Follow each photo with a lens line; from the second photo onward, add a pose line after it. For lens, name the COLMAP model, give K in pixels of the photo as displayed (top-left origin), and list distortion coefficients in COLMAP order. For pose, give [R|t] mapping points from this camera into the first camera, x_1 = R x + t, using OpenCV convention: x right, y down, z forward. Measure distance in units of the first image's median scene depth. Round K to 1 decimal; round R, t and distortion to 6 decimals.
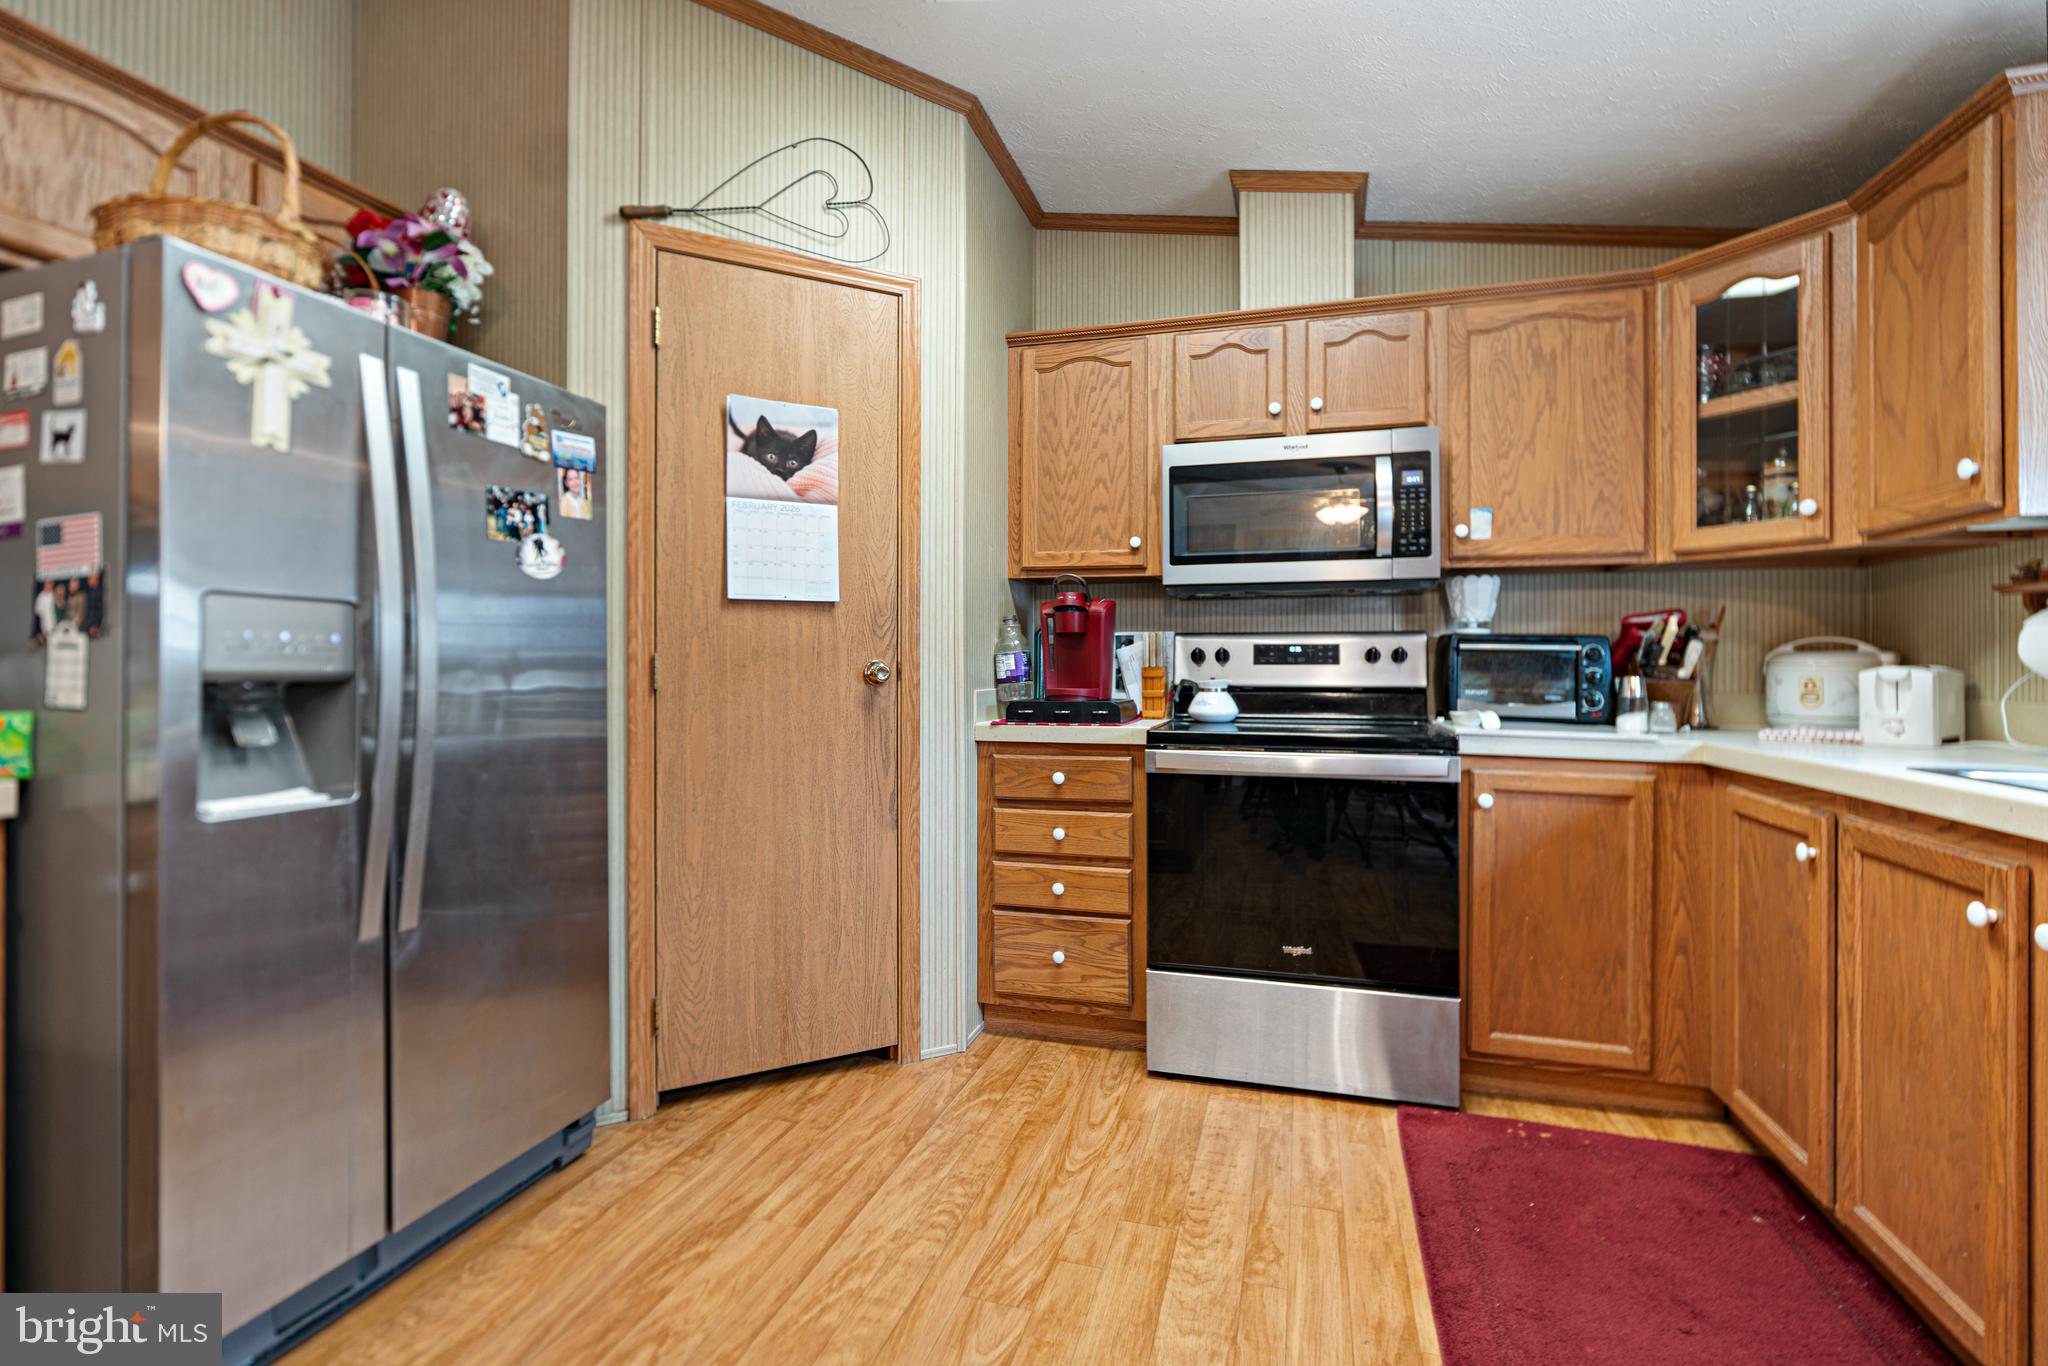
lens RADIAL K [[919.1, 0, 1020.1], [0, 919.1, 655.0], [0, 0, 1]] dist [-0.014743, 0.004477]
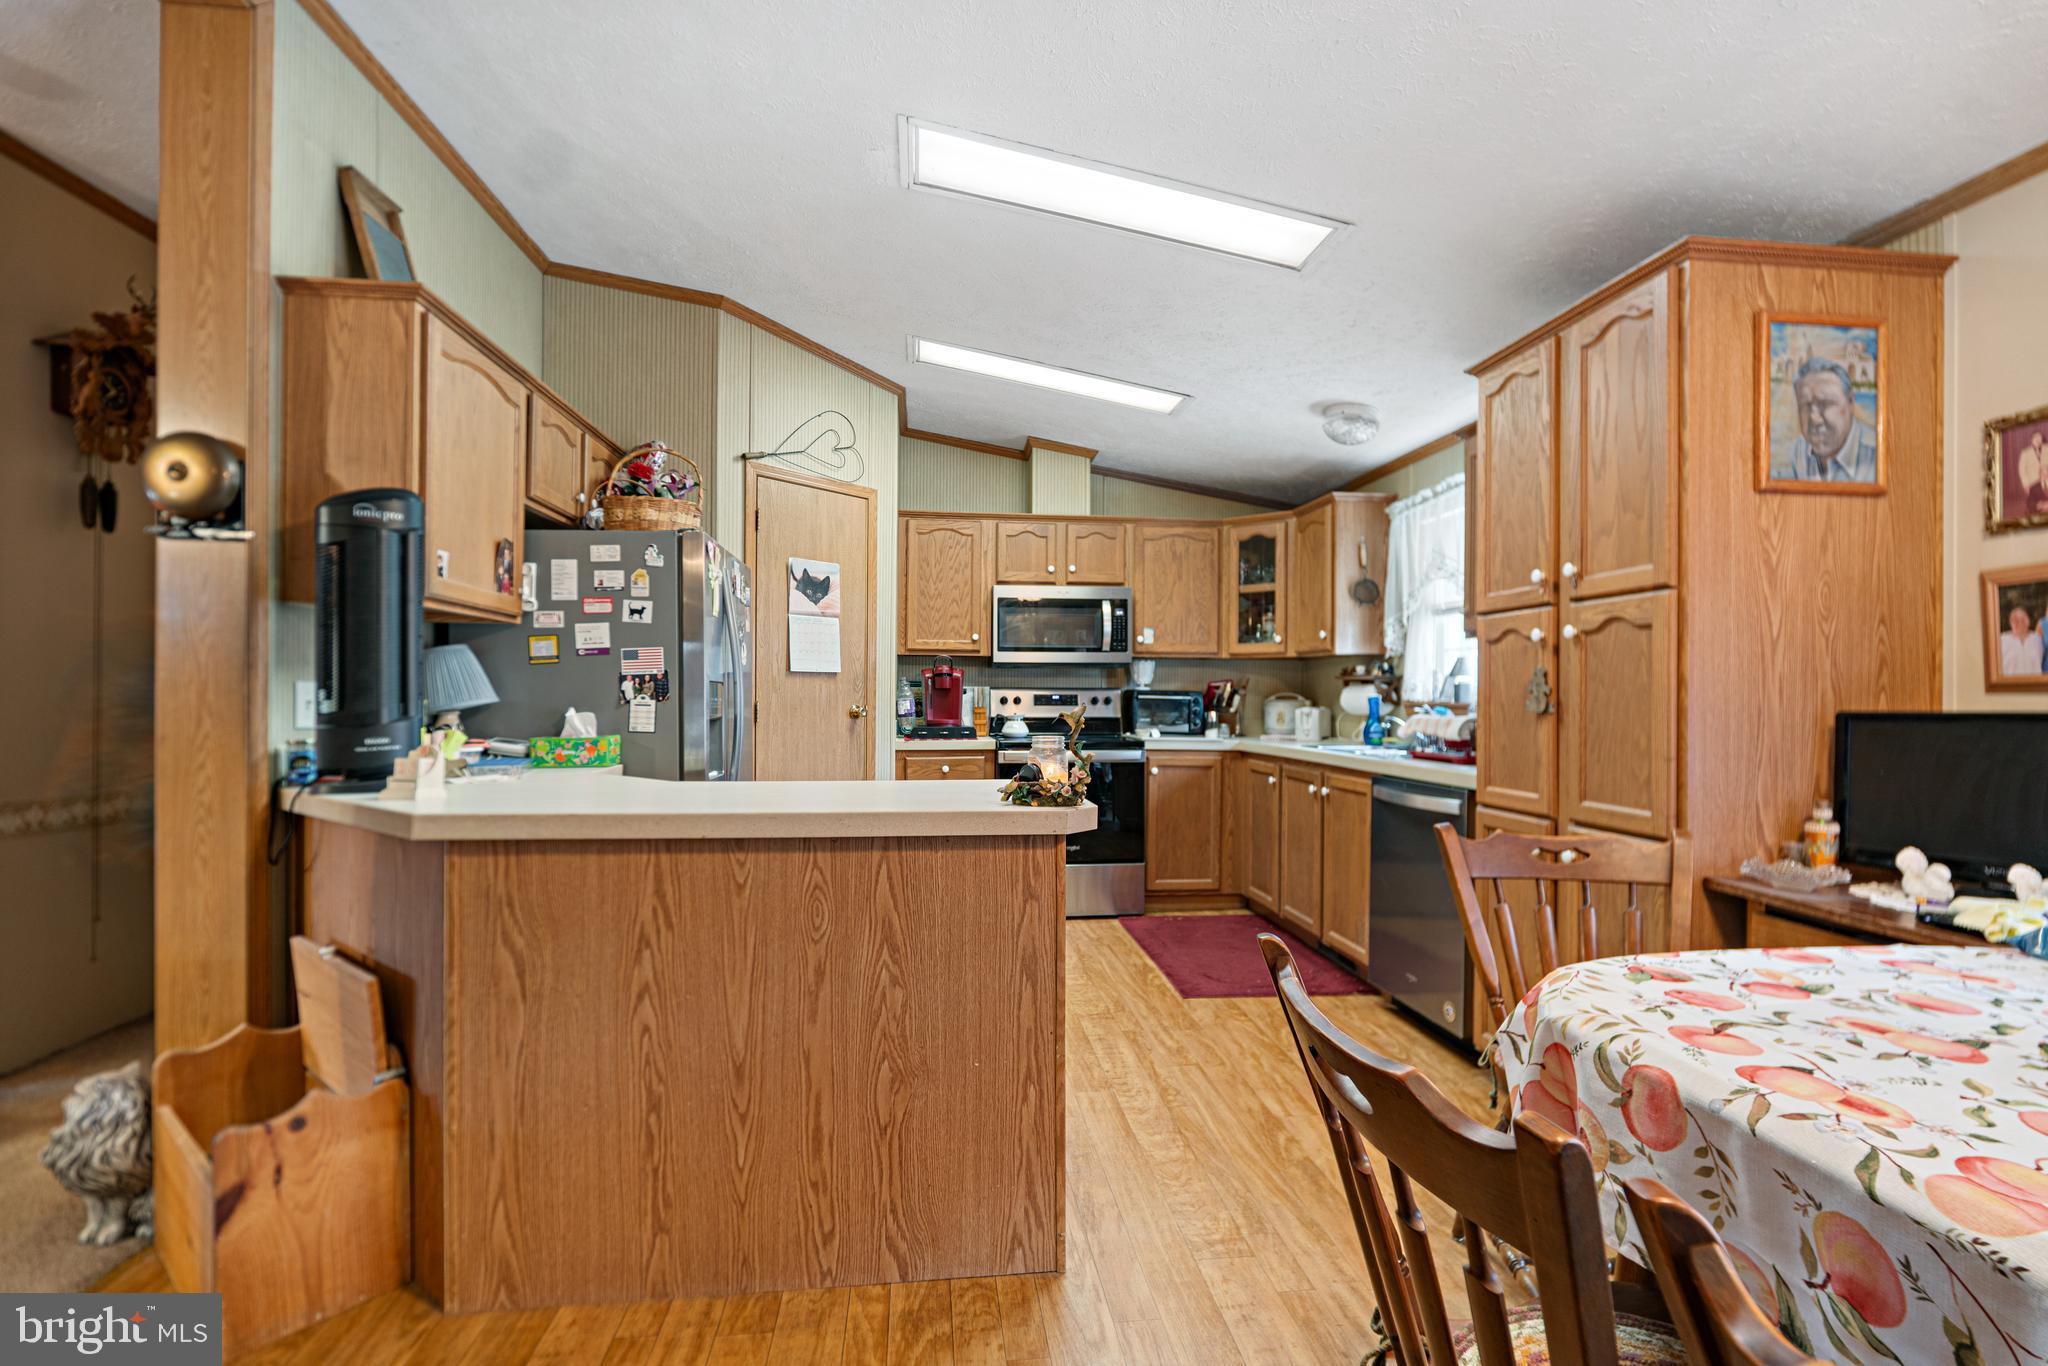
lens RADIAL K [[984.4, 0, 1009.3], [0, 984.4, 691.3], [0, 0, 1]] dist [-0.003284, -0.000202]
pose [[0.917072, 0.002234, 0.398716, -0.672732], [-0.005605, 0.999958, 0.007288, -0.037540], [-0.398683, -0.008918, 0.917045, -0.906829]]
